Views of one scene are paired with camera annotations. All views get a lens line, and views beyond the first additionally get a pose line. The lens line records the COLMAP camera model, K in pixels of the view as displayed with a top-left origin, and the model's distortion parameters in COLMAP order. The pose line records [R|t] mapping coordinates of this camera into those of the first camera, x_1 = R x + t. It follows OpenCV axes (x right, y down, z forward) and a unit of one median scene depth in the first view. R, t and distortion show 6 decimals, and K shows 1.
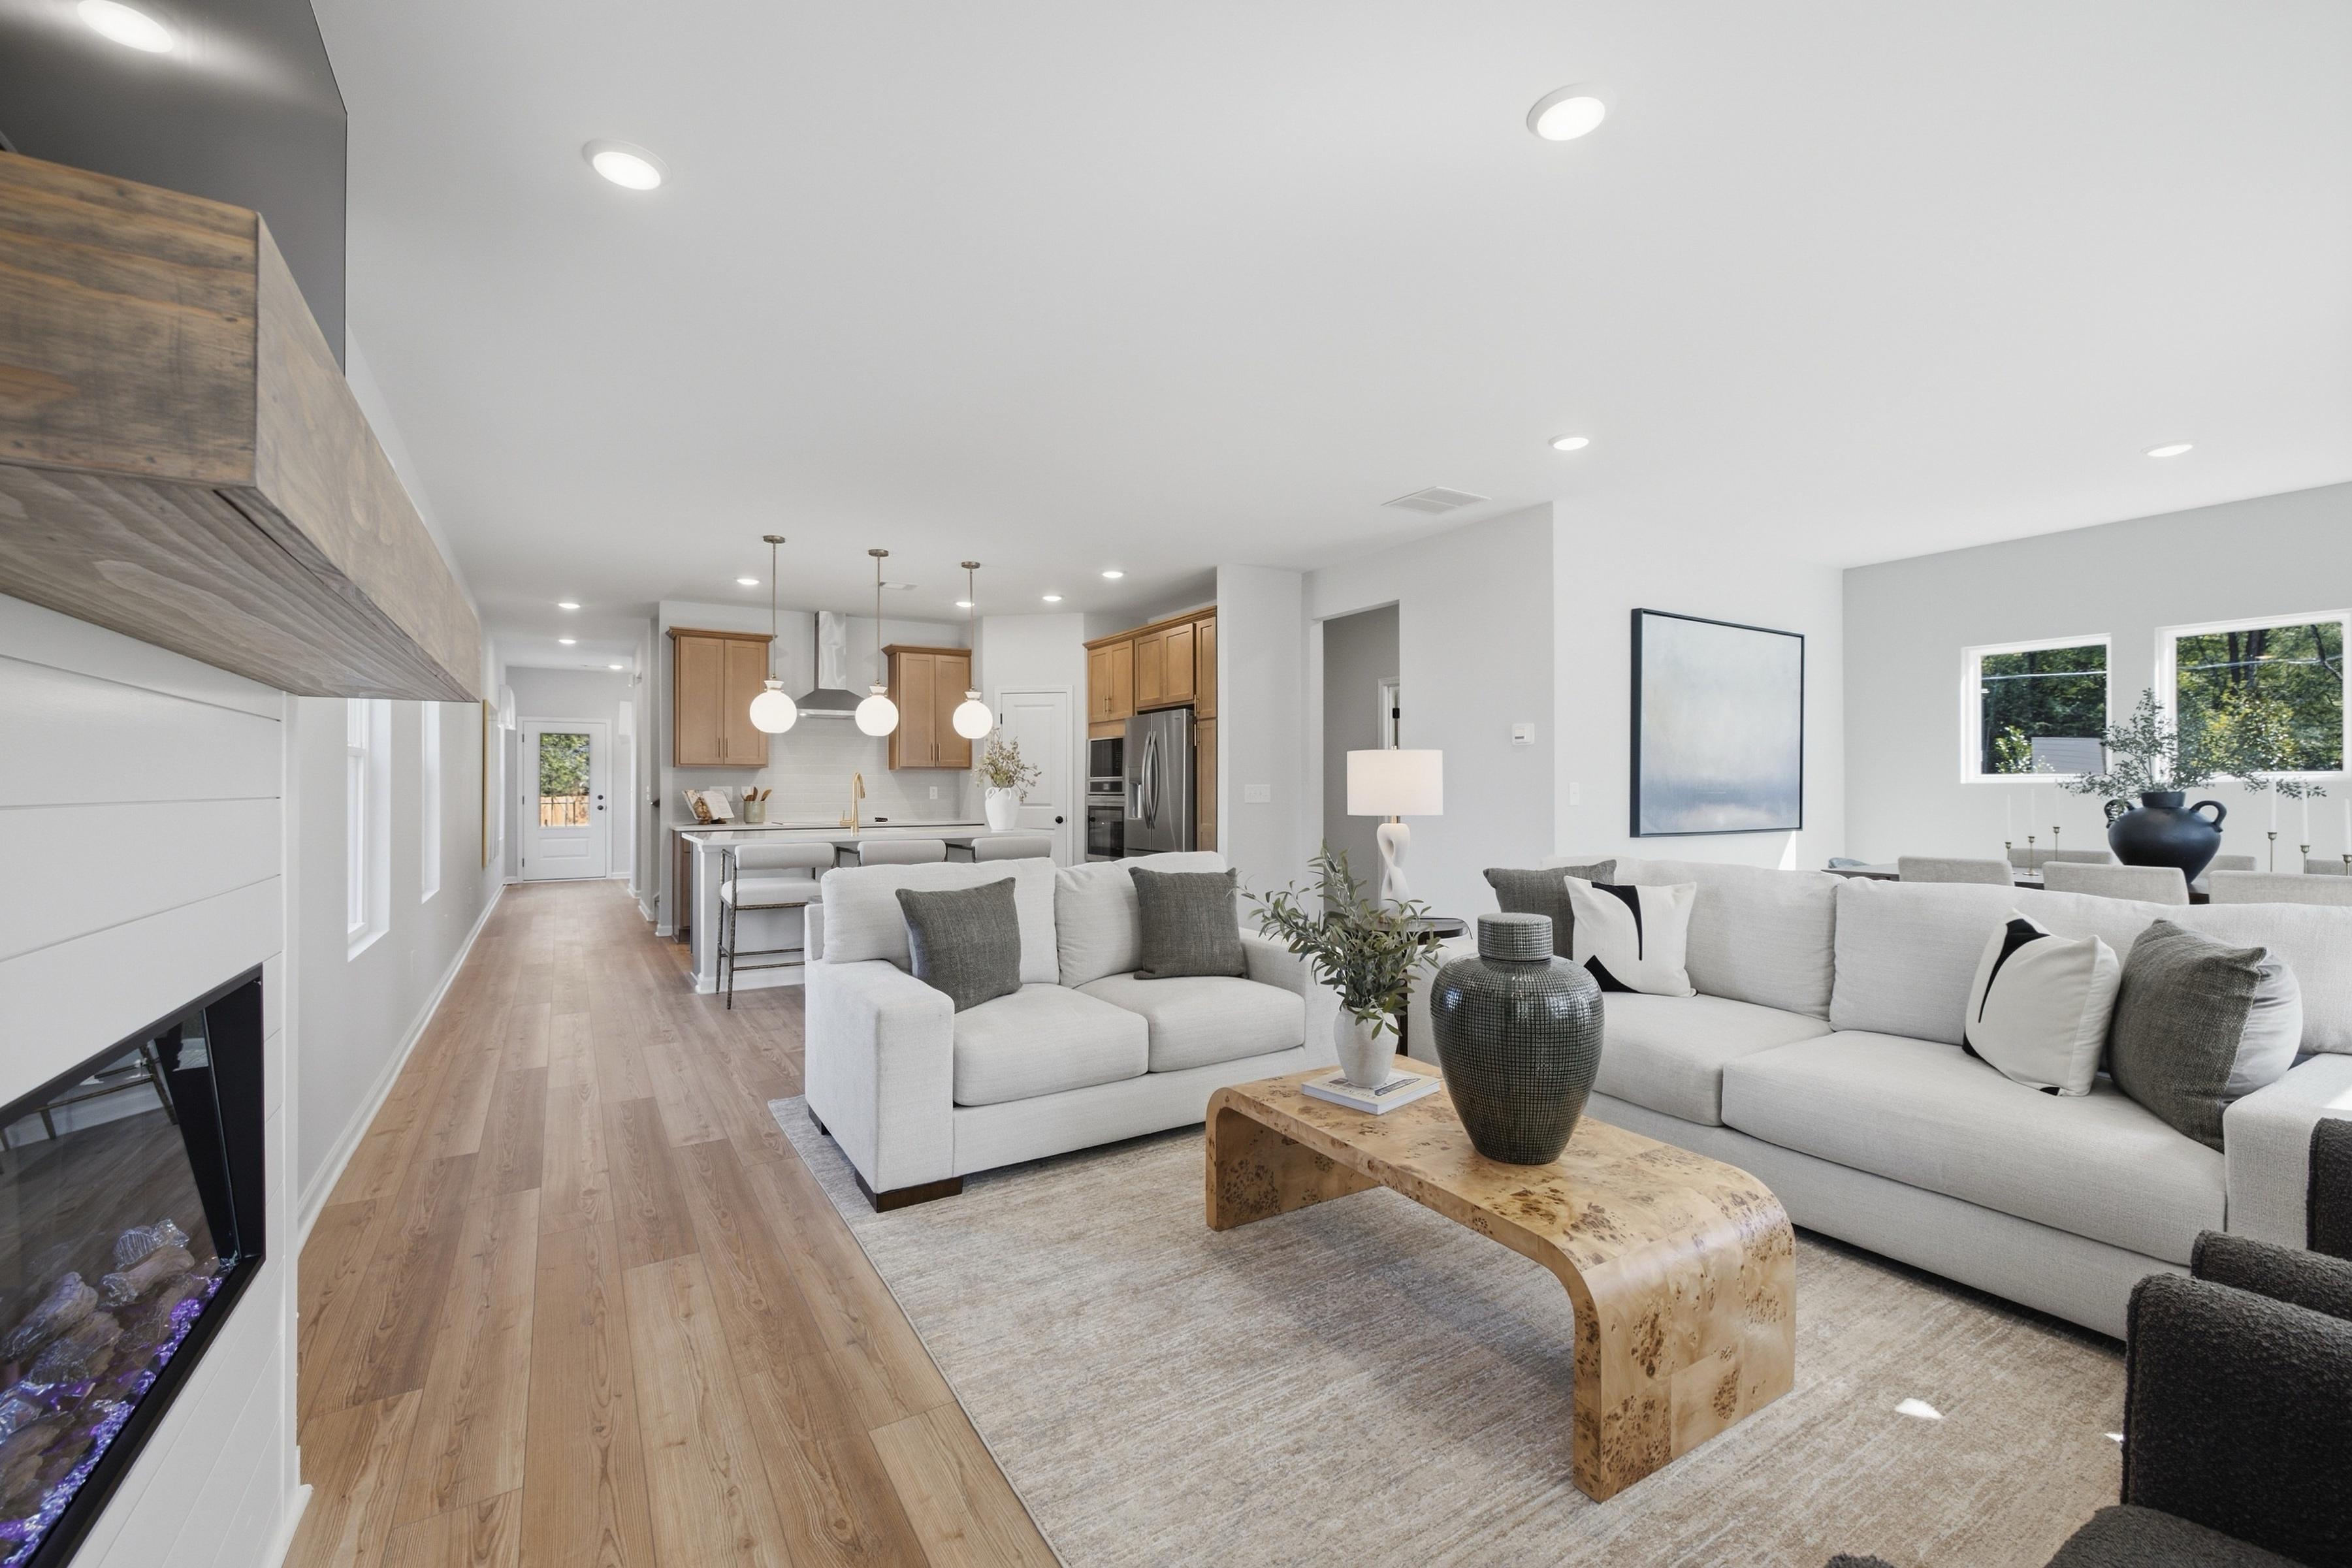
lens RADIAL K [[990.2, 0, 1177.4], [0, 990.2, 795.4], [0, 0, 1]] dist [0.000681, -0.000211]
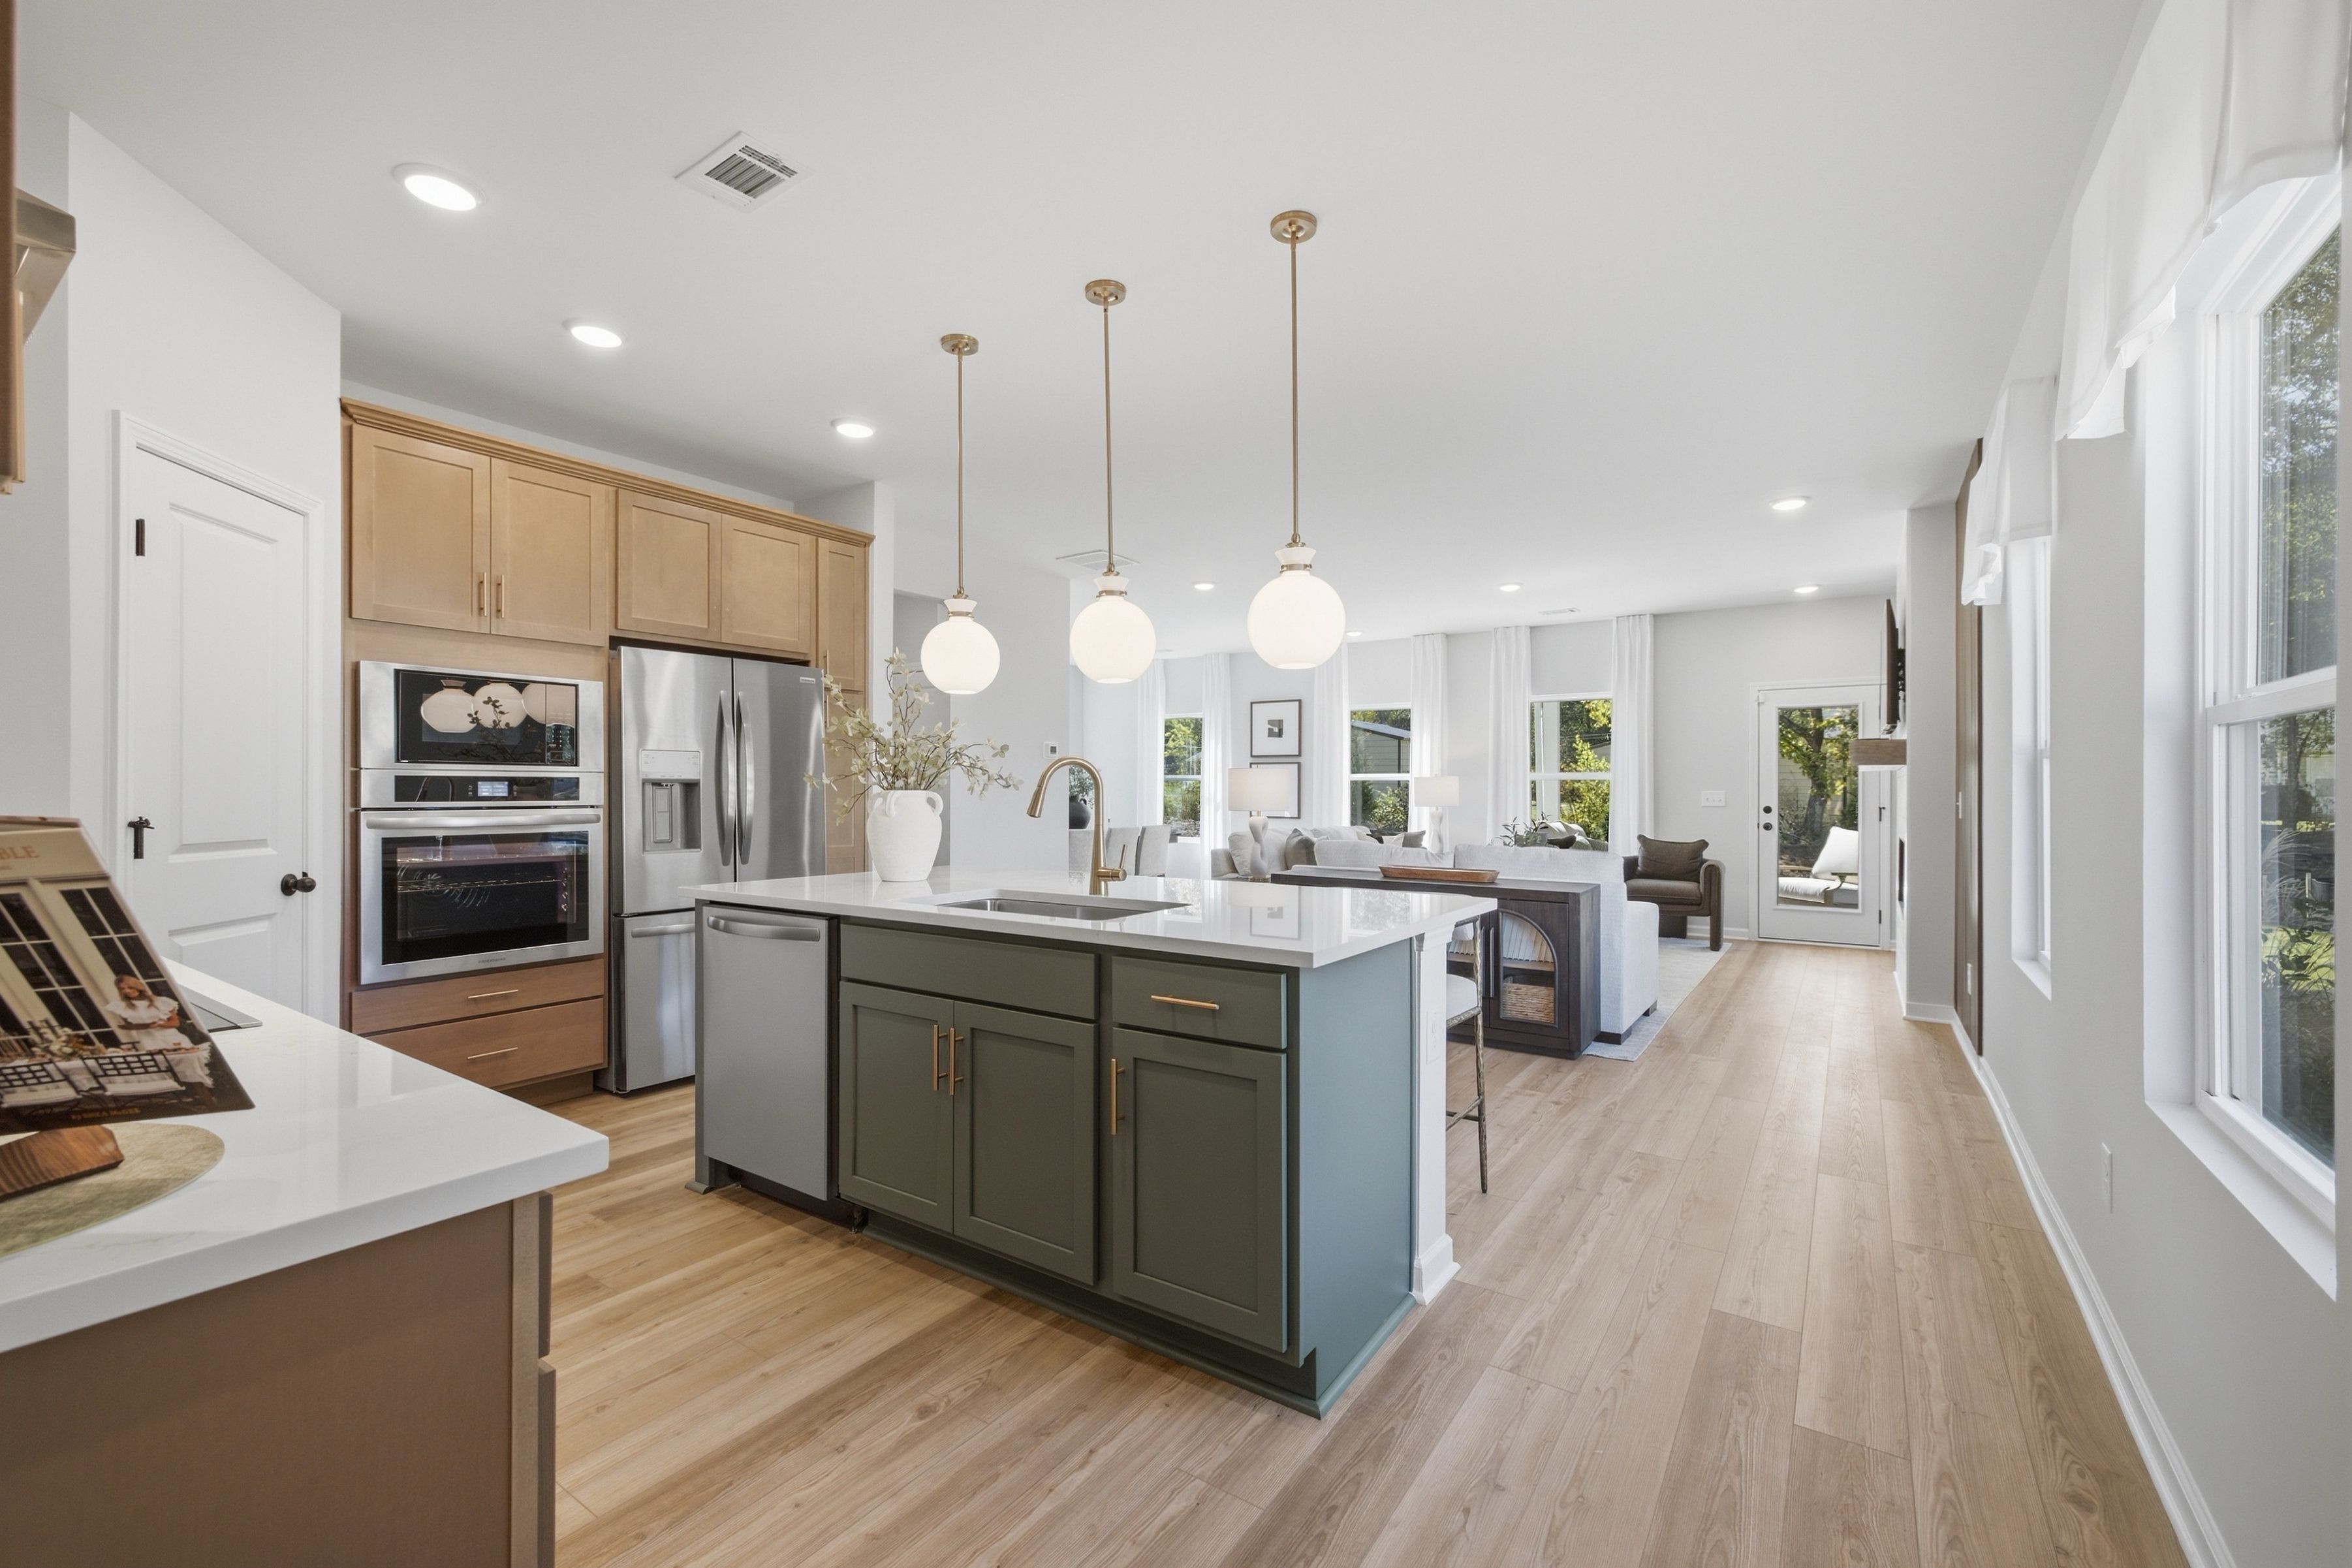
lens RADIAL K [[990.3, 0, 1177.4], [0, 990.3, 795.4], [0, 0, 1]] dist [0.000681, -0.000211]
pose [[-0.405421, -0.002862, 0.914126, -0.604244], [0.004793, 0.999975, 0.005256, -0.006430], [-0.914118, 0.006512, -0.405397, 0.938958]]
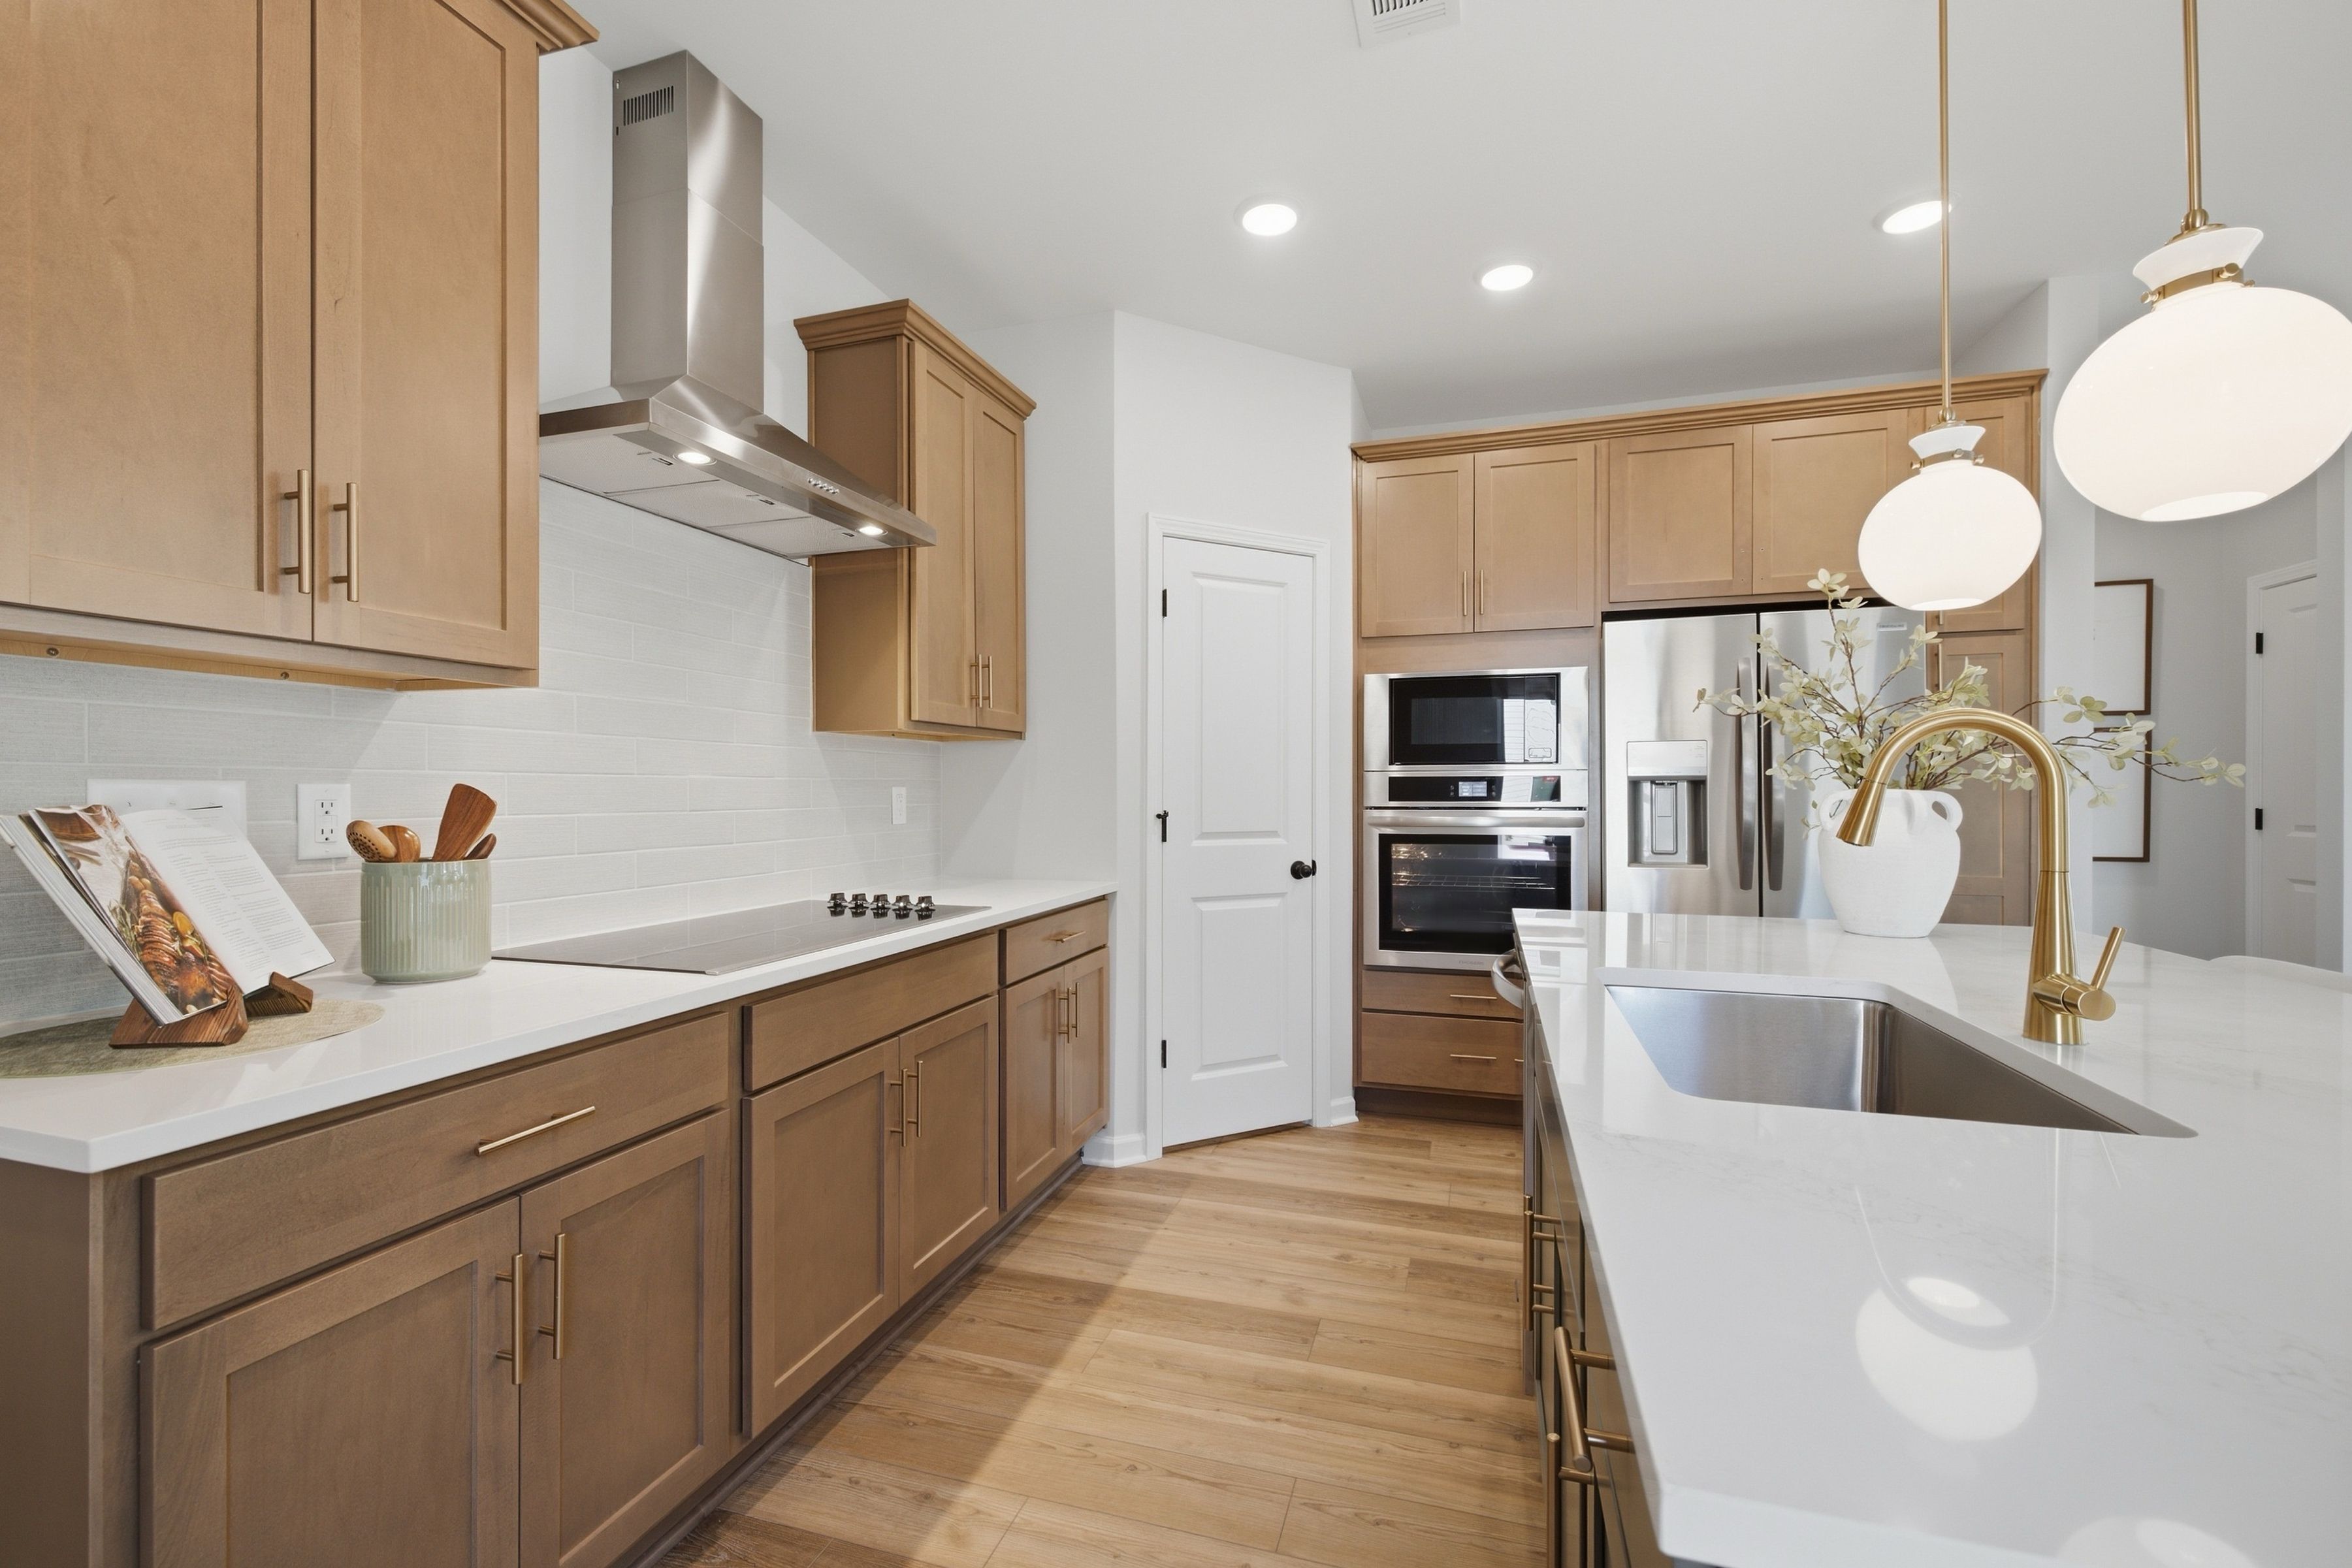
lens RADIAL K [[990.2, 0, 1177.4], [0, 990.2, 795.4], [0, 0, 1]] dist [0.000681, -0.000211]
pose [[0.757305, -0.002081, 0.653058, -0.457743], [0.003928, 0.999991, -0.001369, -0.005449], [-0.653050, 0.003602, 0.757307, 0.791978]]
